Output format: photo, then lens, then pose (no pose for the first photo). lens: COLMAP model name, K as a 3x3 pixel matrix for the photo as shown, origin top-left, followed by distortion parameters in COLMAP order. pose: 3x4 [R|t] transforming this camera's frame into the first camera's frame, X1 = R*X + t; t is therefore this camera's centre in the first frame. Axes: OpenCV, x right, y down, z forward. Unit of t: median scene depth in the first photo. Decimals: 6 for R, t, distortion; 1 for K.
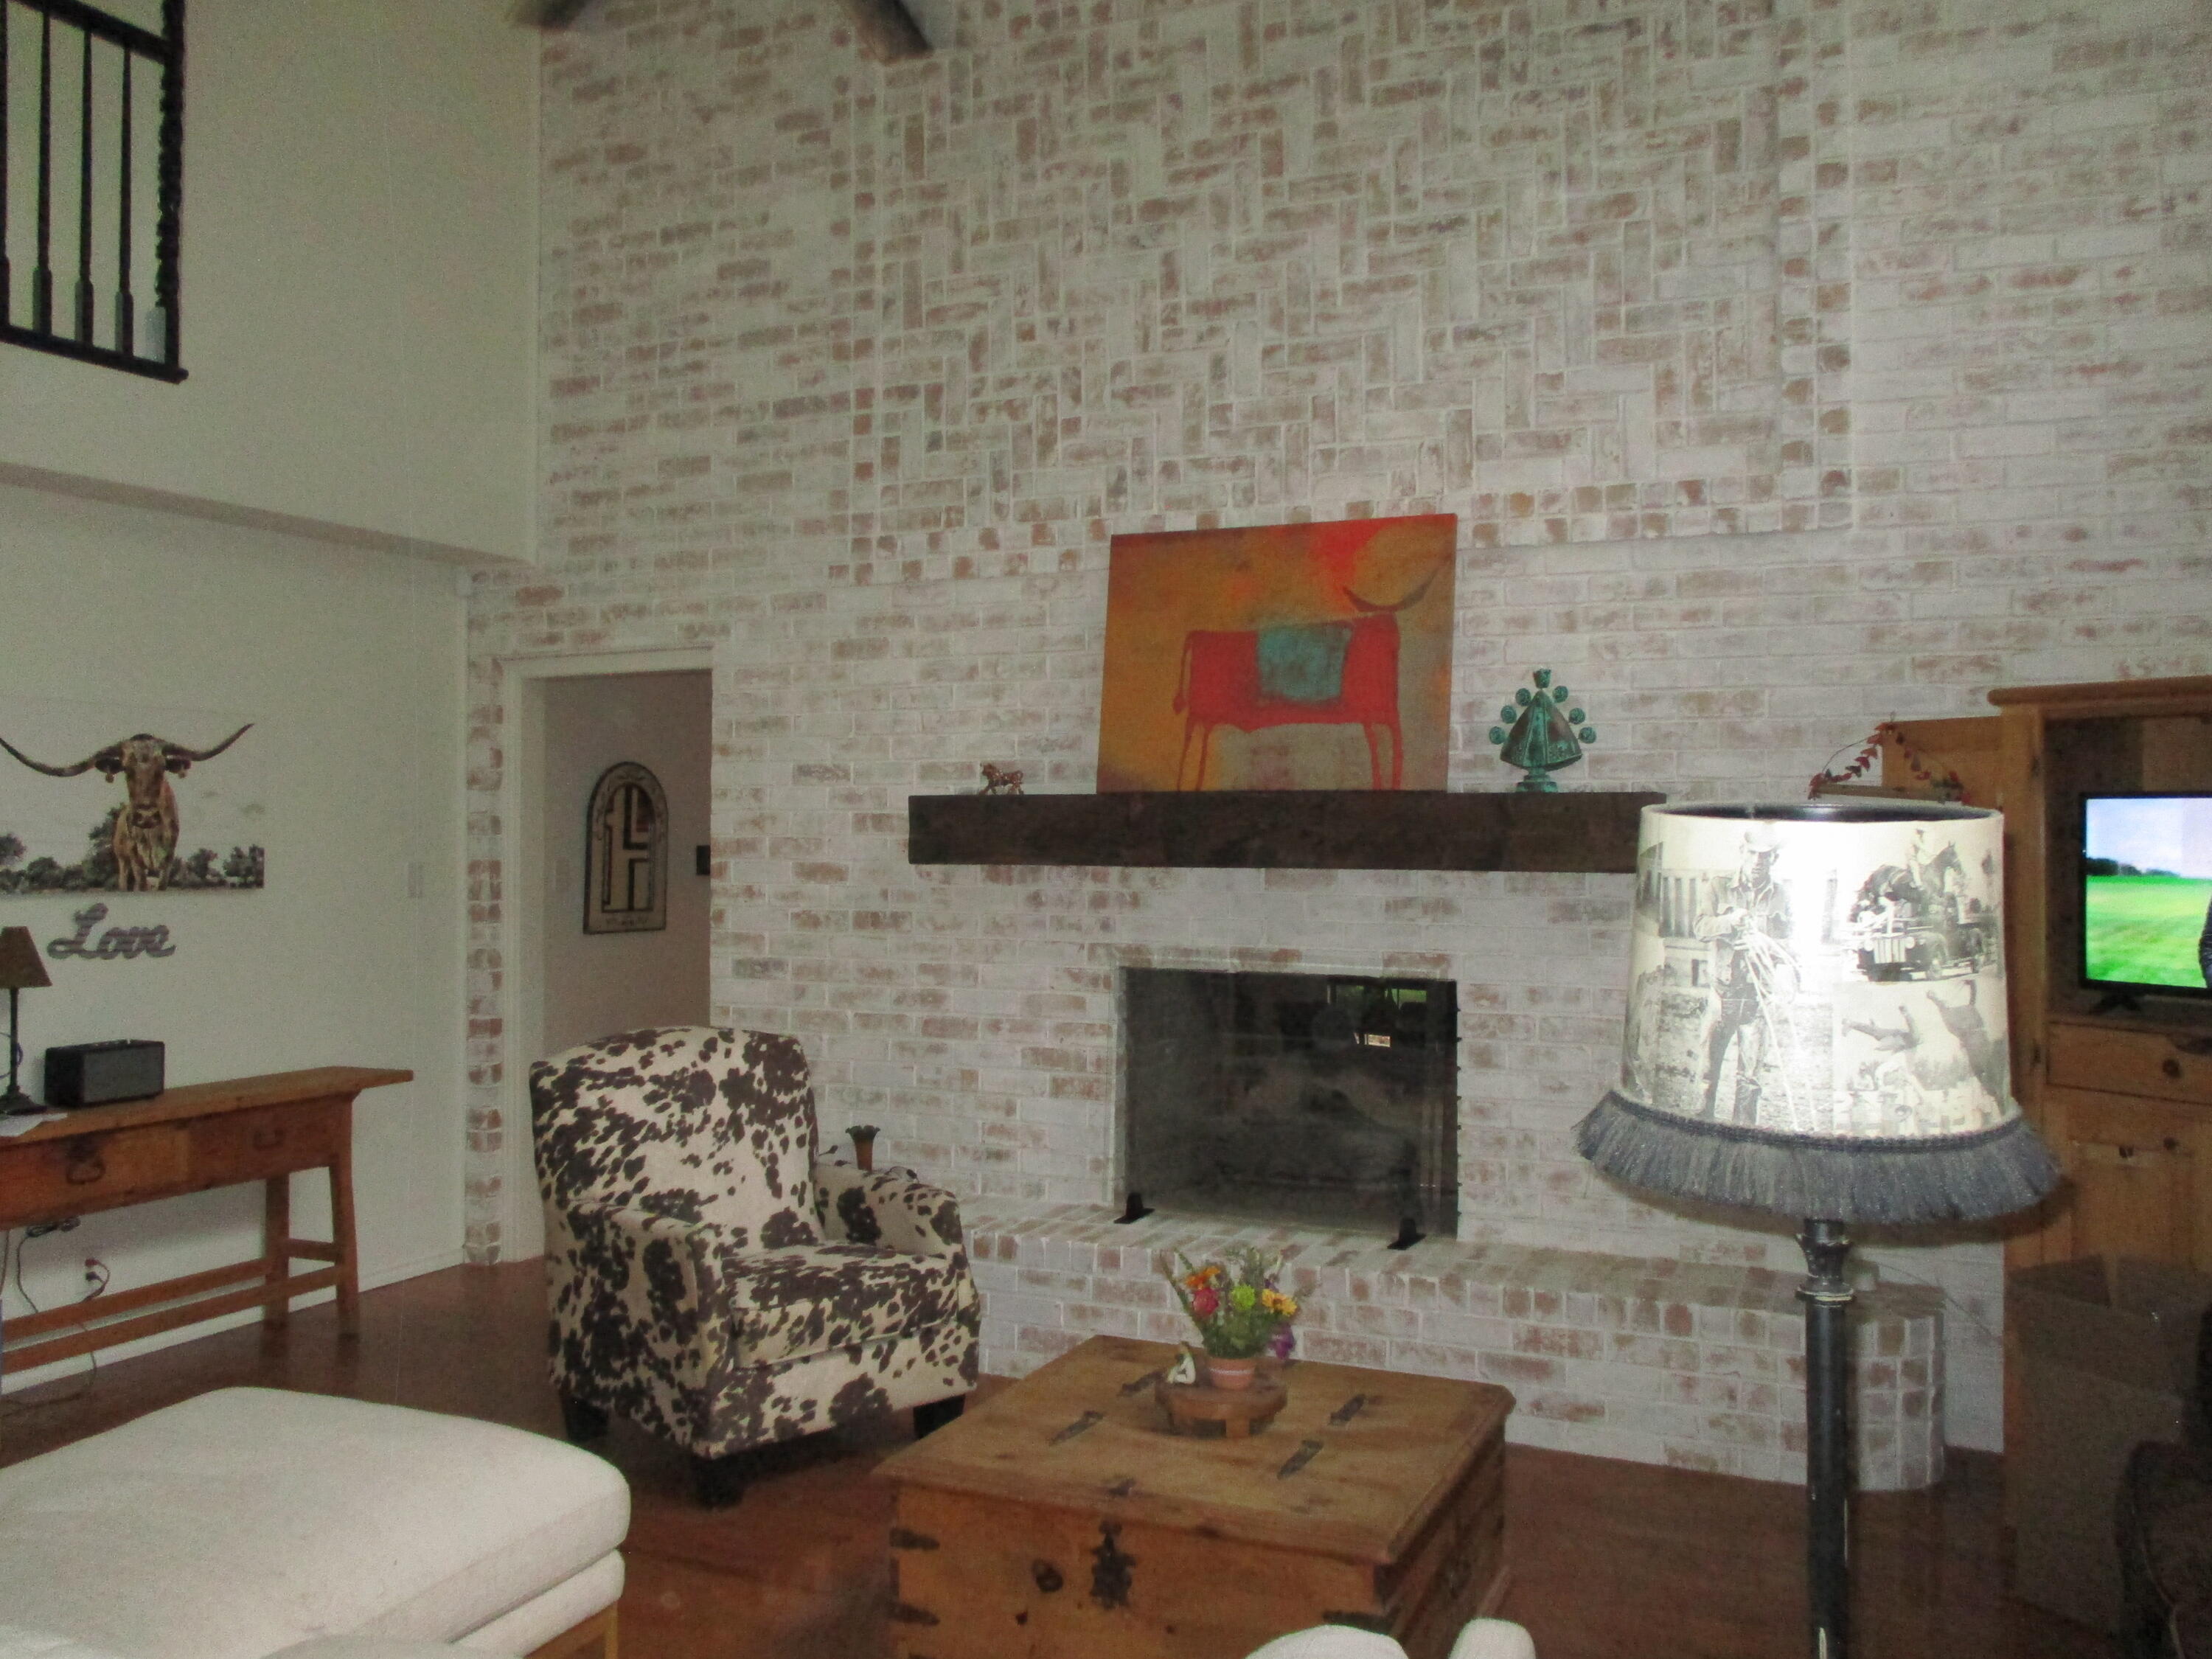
lens RADIAL K [[1800.0, 0, 1106.0], [0, 1800.0, 829.5], [0, 0, 1]] dist [-0.034554, 0.004850]
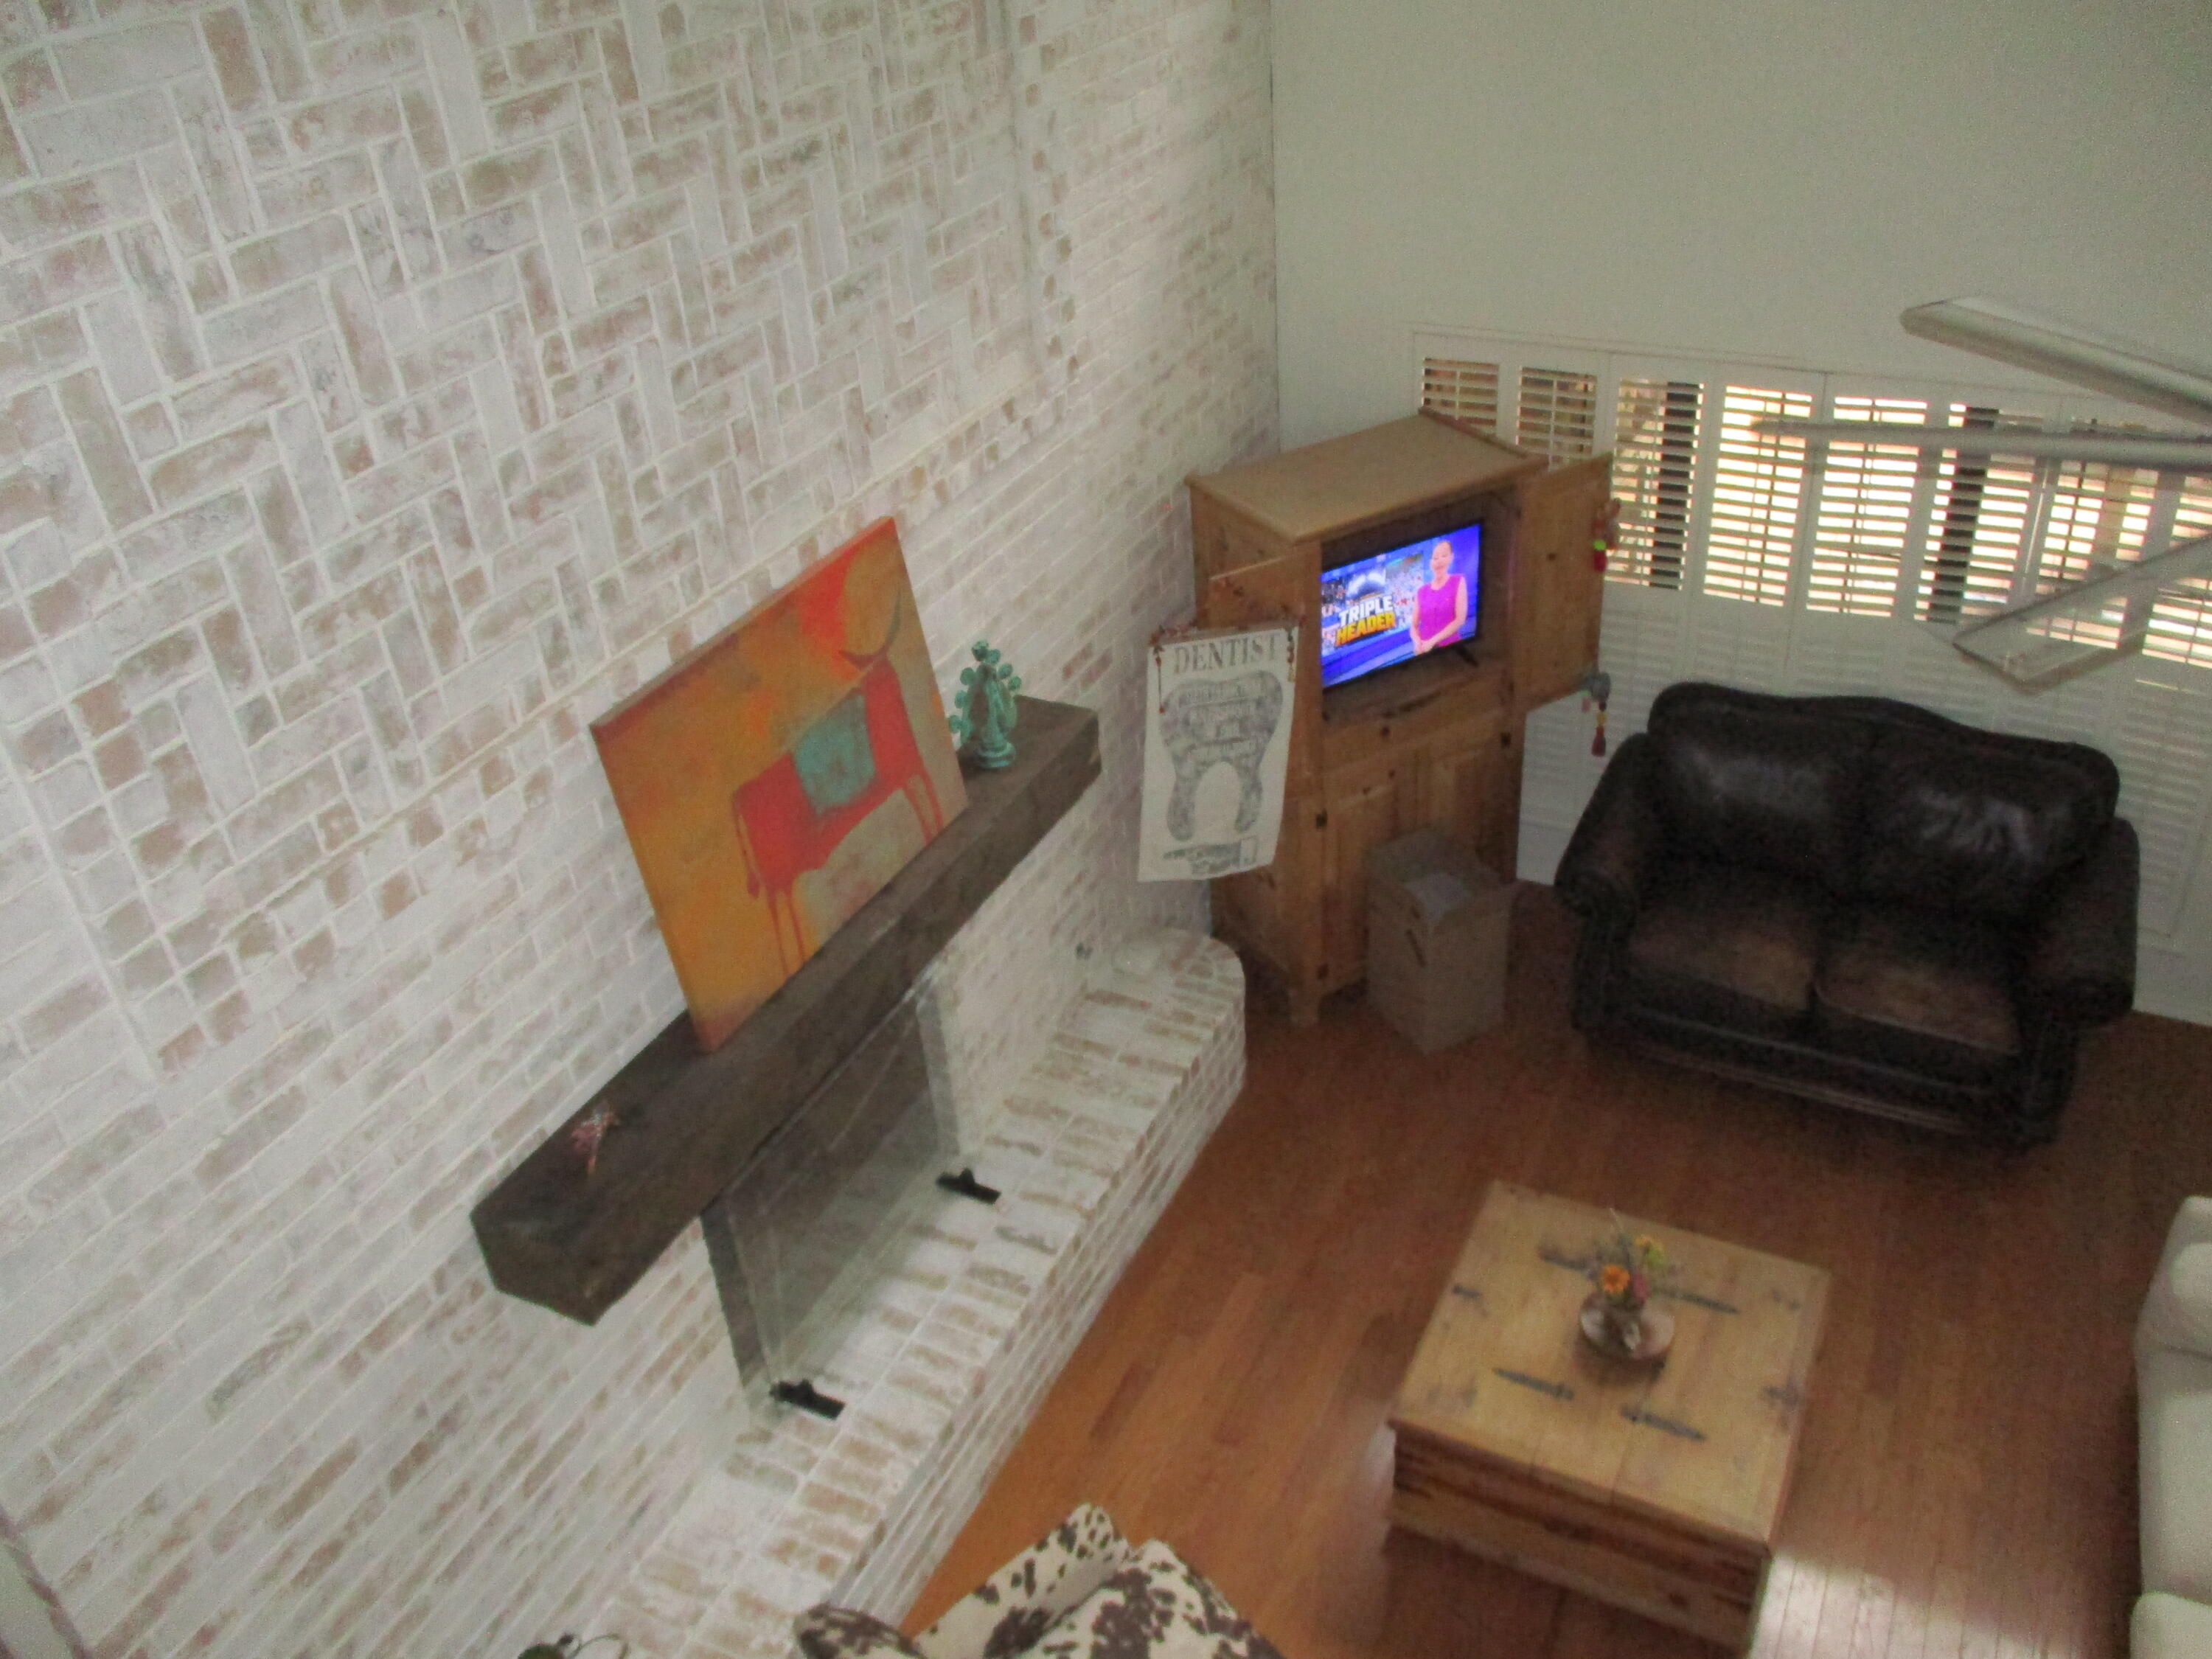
lens RADIAL K [[1846.7, 0, 1101.9], [0, 1846.7, 819.4], [0, 0, 1]] dist [-0.023067, 0.007134]
pose [[0.049542, -0.546967, 0.835687, -0.567032], [0.066317, 0.836670, 0.543678, -0.491787], [-0.996568, 0.028485, 0.077724, 0.793343]]
